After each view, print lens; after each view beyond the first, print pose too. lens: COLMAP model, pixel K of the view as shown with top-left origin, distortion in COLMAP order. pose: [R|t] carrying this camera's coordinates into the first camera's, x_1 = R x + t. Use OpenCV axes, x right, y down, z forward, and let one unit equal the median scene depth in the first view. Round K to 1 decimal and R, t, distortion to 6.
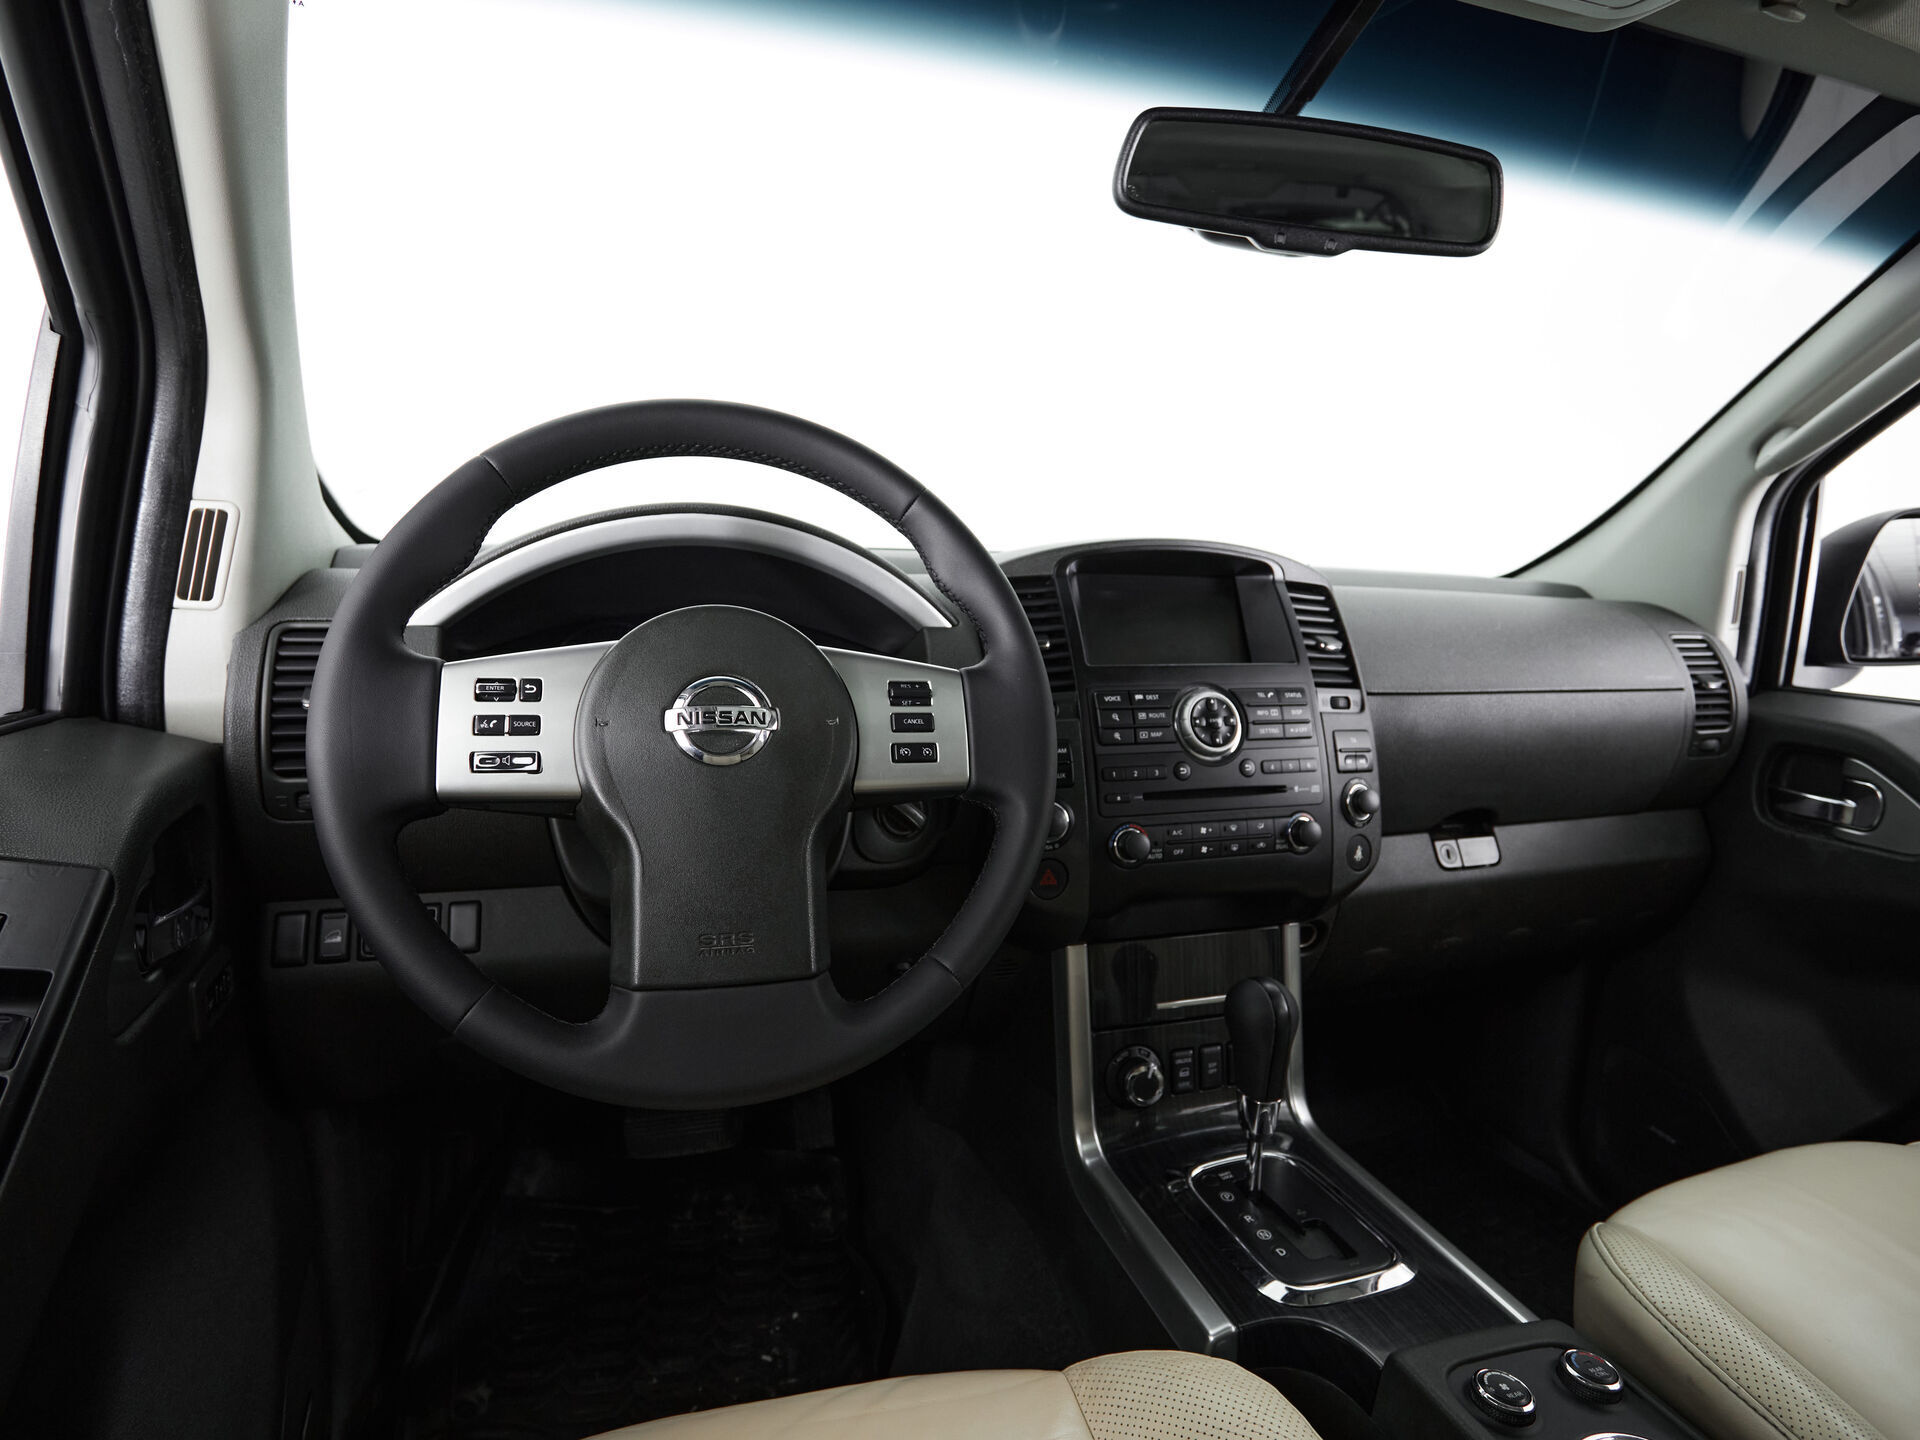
lens RADIAL K [[1009.2, 0, 958.0], [0, 1009.2, 717.7], [0, 0, 1]] dist [-0.001324, -0.002386]
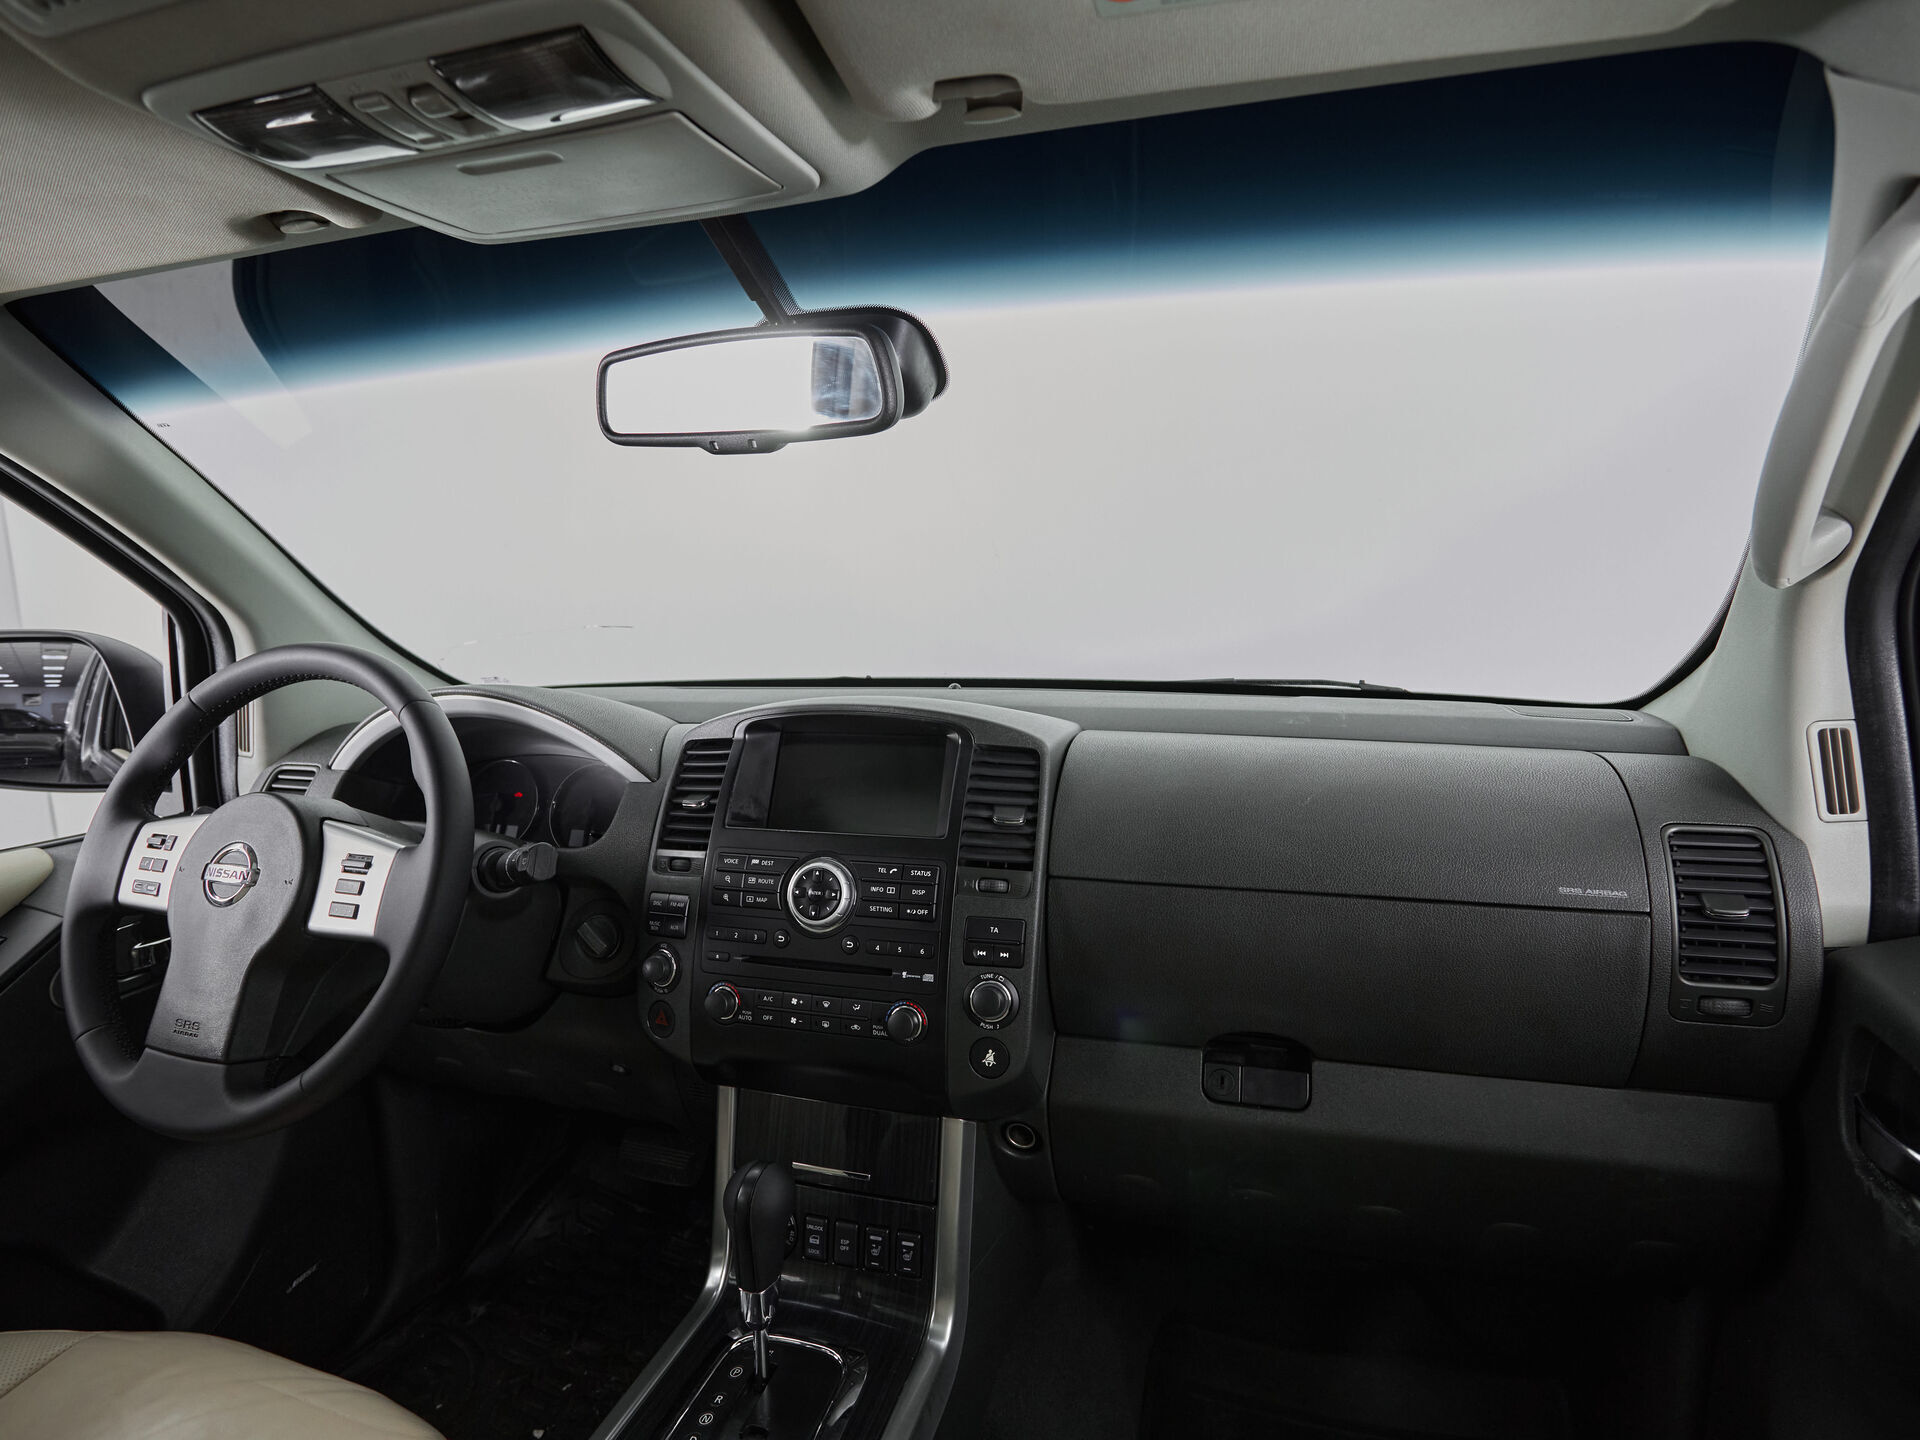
lens RADIAL K [[1009.2, 0, 958.6], [0, 1009.2, 718.9], [0, 0, 1]] dist [-0.001324, -0.002386]
pose [[0.812068, 0.026945, -0.582941, 0.930638], [-0.045535, 0.998814, -0.017266, -0.155278], [0.581784, 0.040565, 0.812331, 0.260806]]
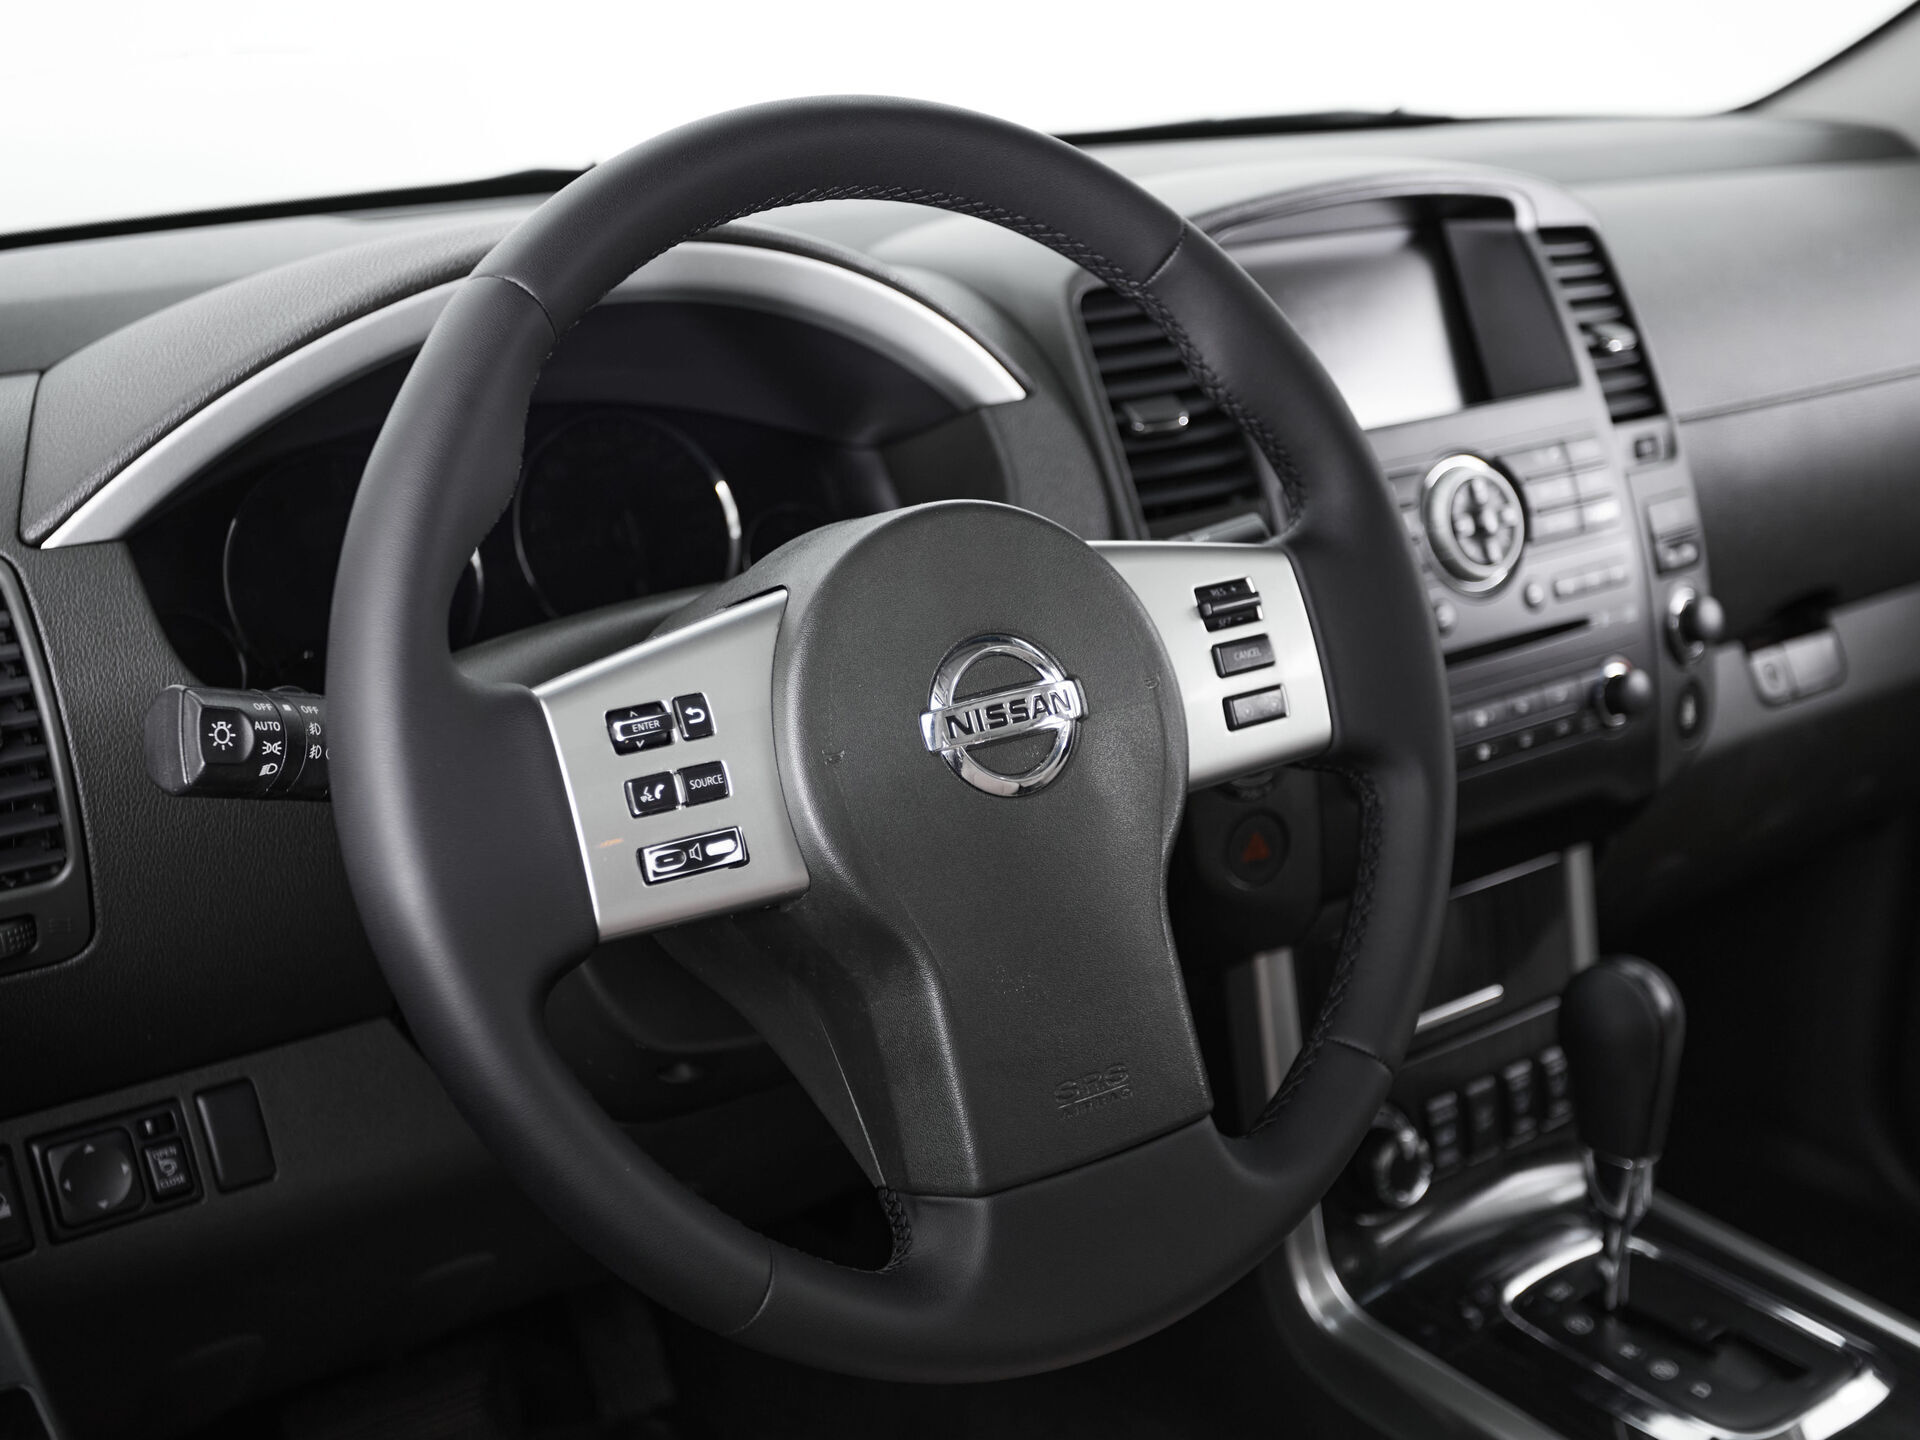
lens RADIAL K [[2406.2, 0, 962.8], [0, 2406.2, 722.2], [0, 0, 1]] dist [0.015656, 0.000000]
pose [[0.946023, -0.139714, 0.292437, -0.407022], [0.088392, 0.979330, 0.181935, -0.150123], [-0.311812, -0.146265, 0.938818, -0.155365]]
